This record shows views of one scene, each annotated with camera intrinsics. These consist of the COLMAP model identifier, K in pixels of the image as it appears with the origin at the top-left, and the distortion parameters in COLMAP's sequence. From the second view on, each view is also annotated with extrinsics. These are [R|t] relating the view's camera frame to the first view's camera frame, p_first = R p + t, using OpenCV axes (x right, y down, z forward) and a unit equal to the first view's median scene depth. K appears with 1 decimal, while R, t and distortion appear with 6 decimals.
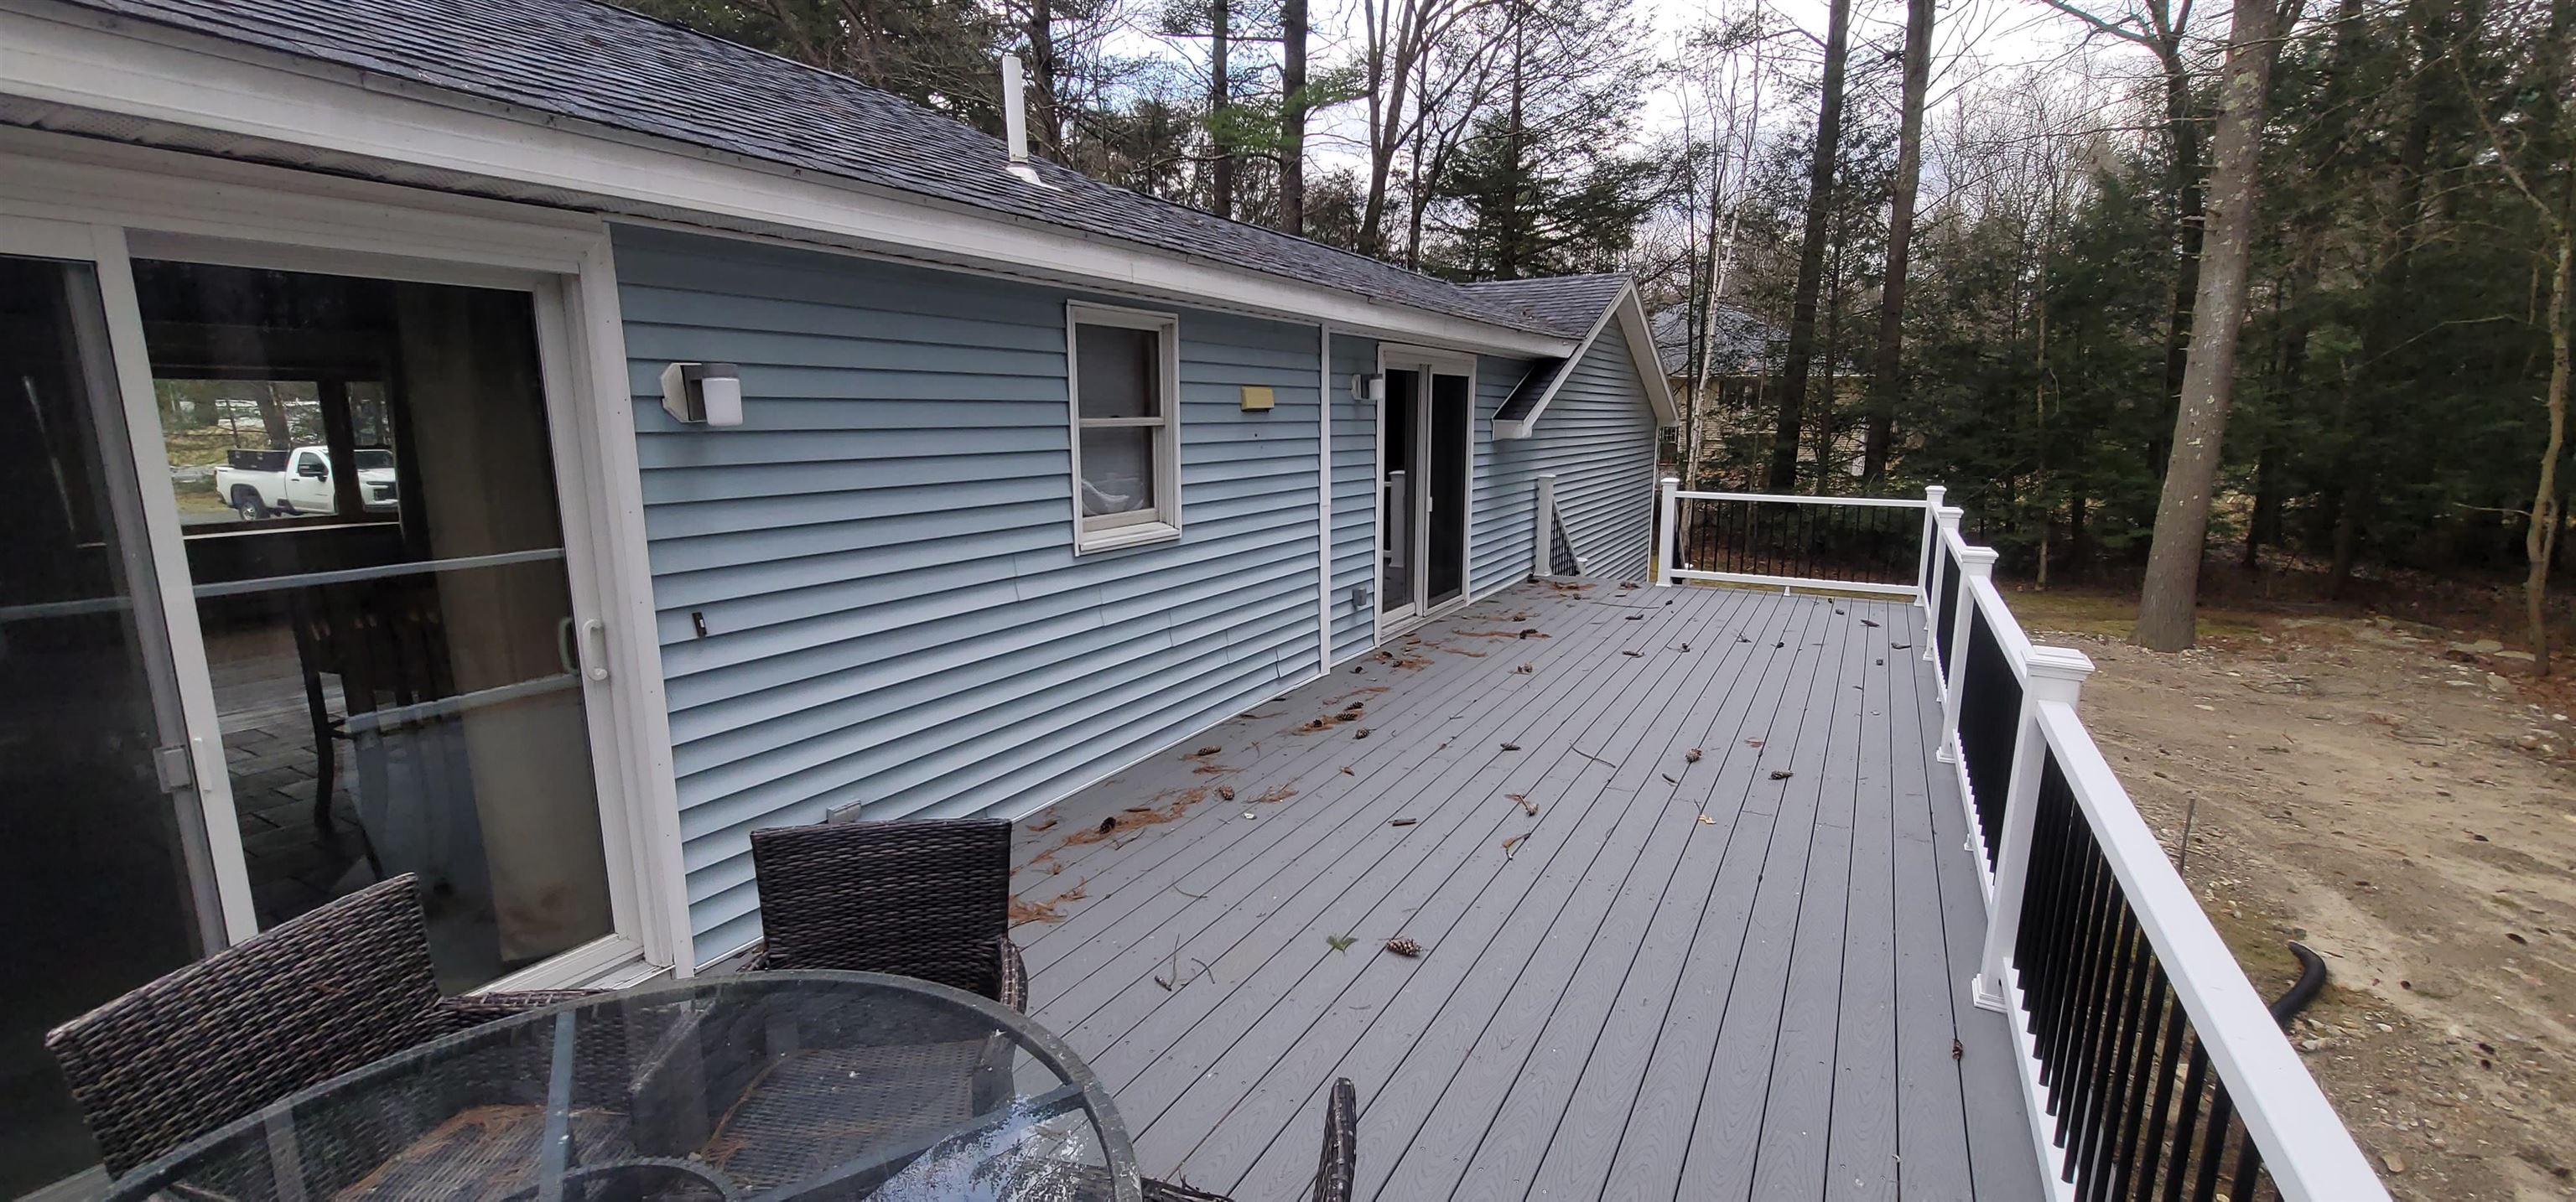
lens RADIAL K [[1045.6, 0, 1288.0], [0, 1045.6, 605.8], [0, 0, 1]] dist [-0.005617, 0.000372]
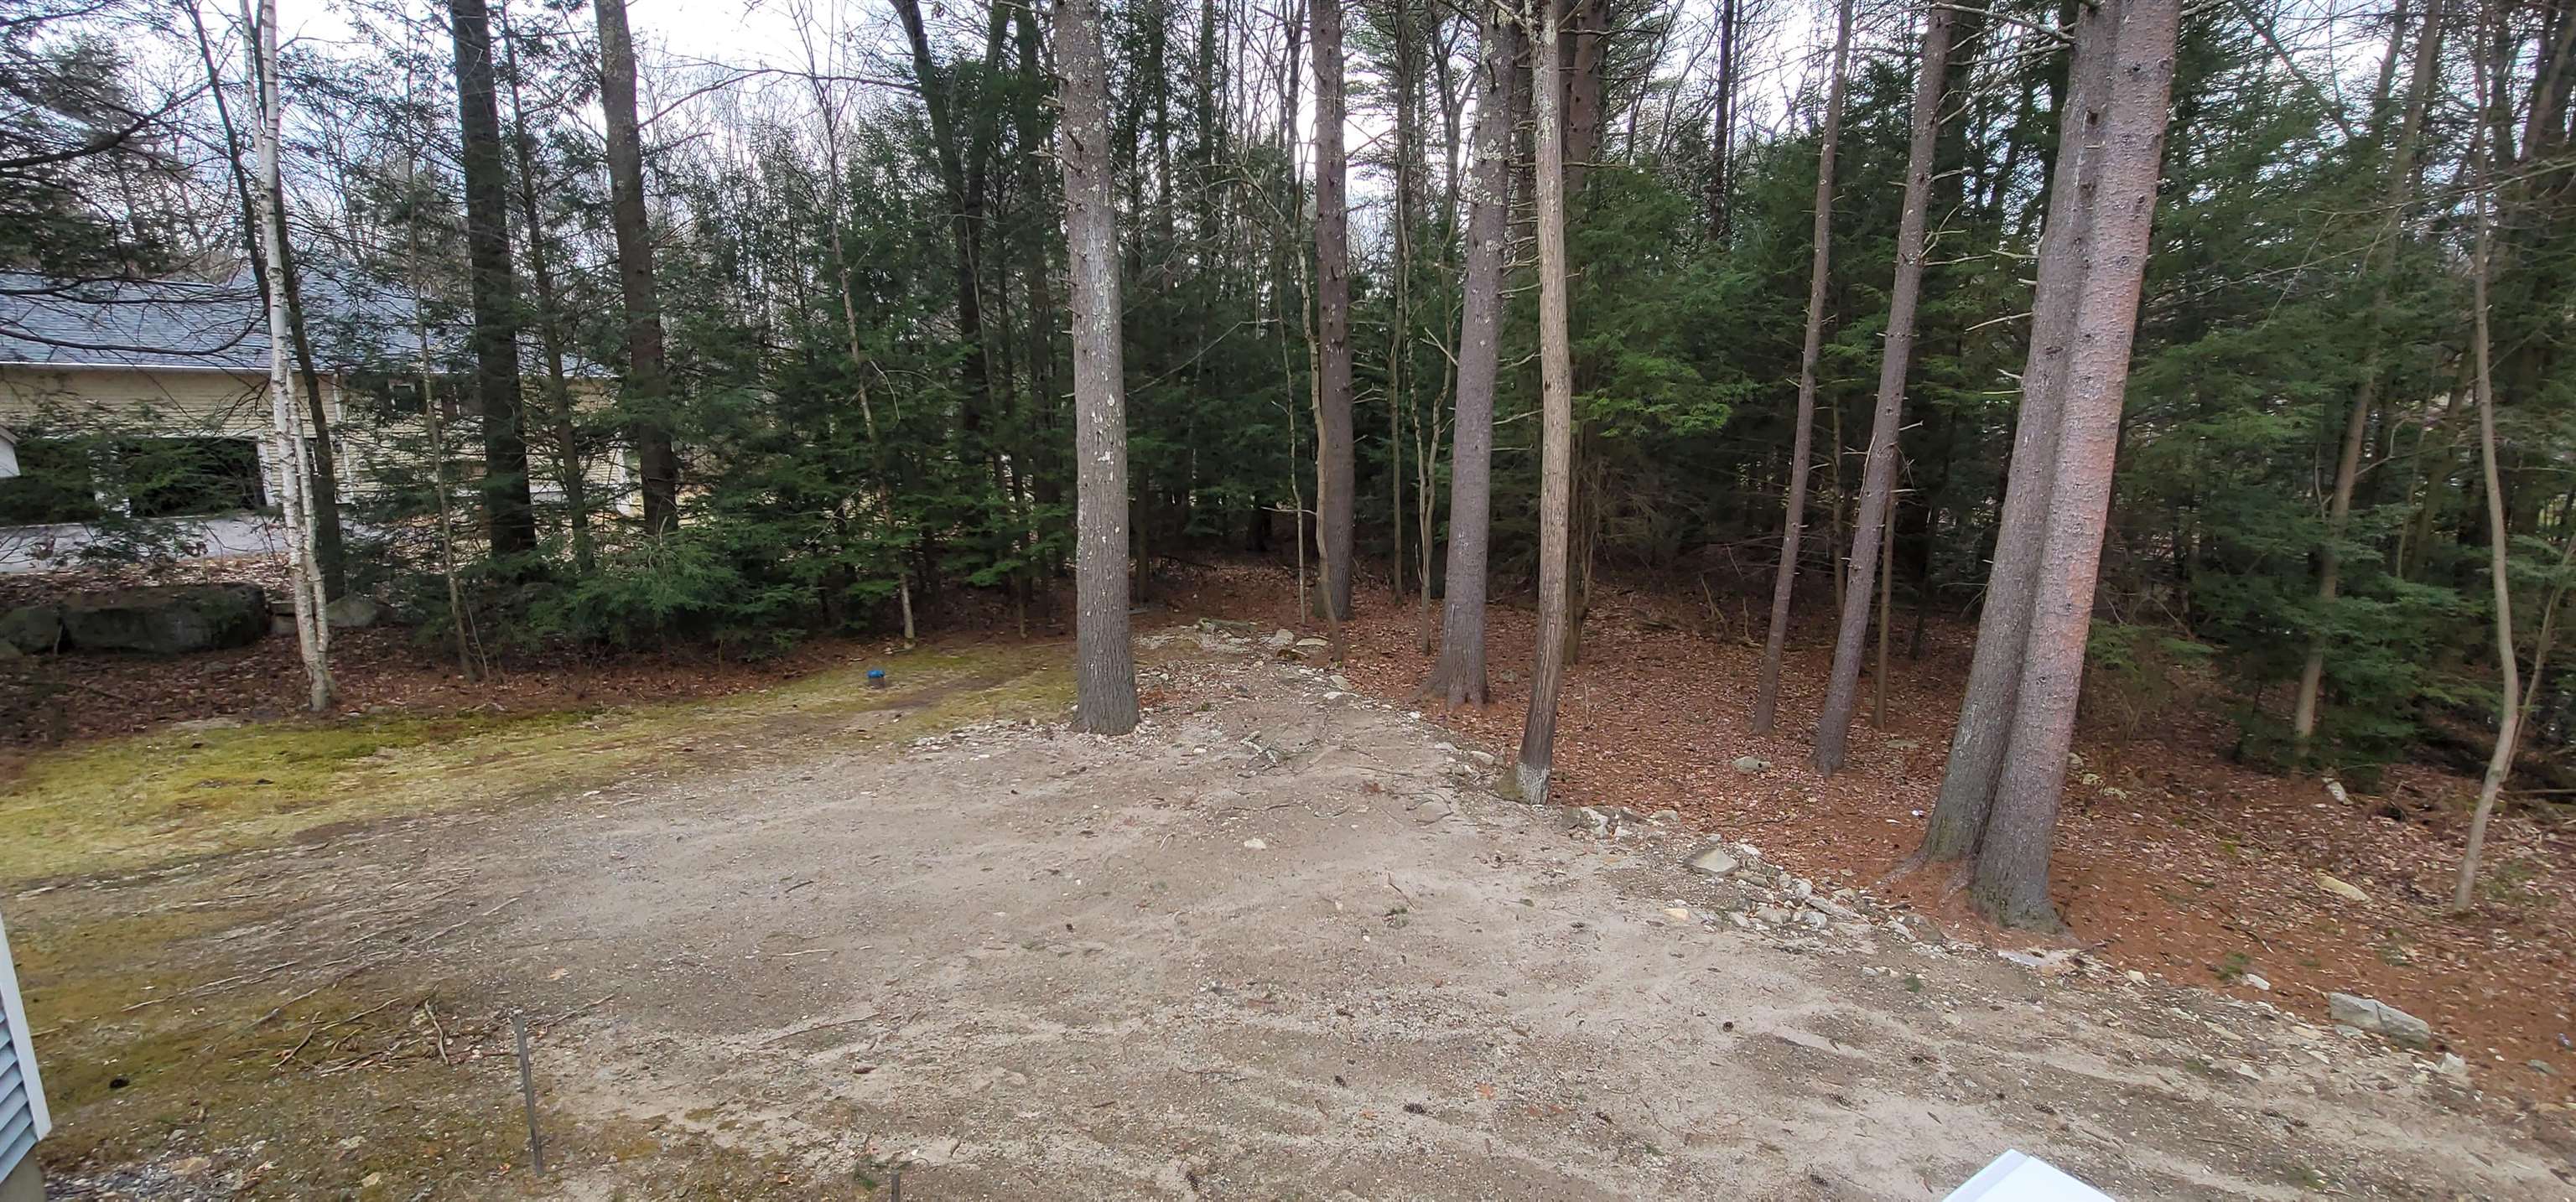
lens RADIAL K [[1045.6, 0, 1286.0], [0, 1045.6, 609.6], [0, 0, 1]] dist [-0.005617, 0.000372]
pose [[0.482420, -0.160736, 0.861066, 0.169111], [0.167925, 0.981757, 0.089184, -0.059344], [-0.859693, 0.101571, 0.500611, 0.327513]]
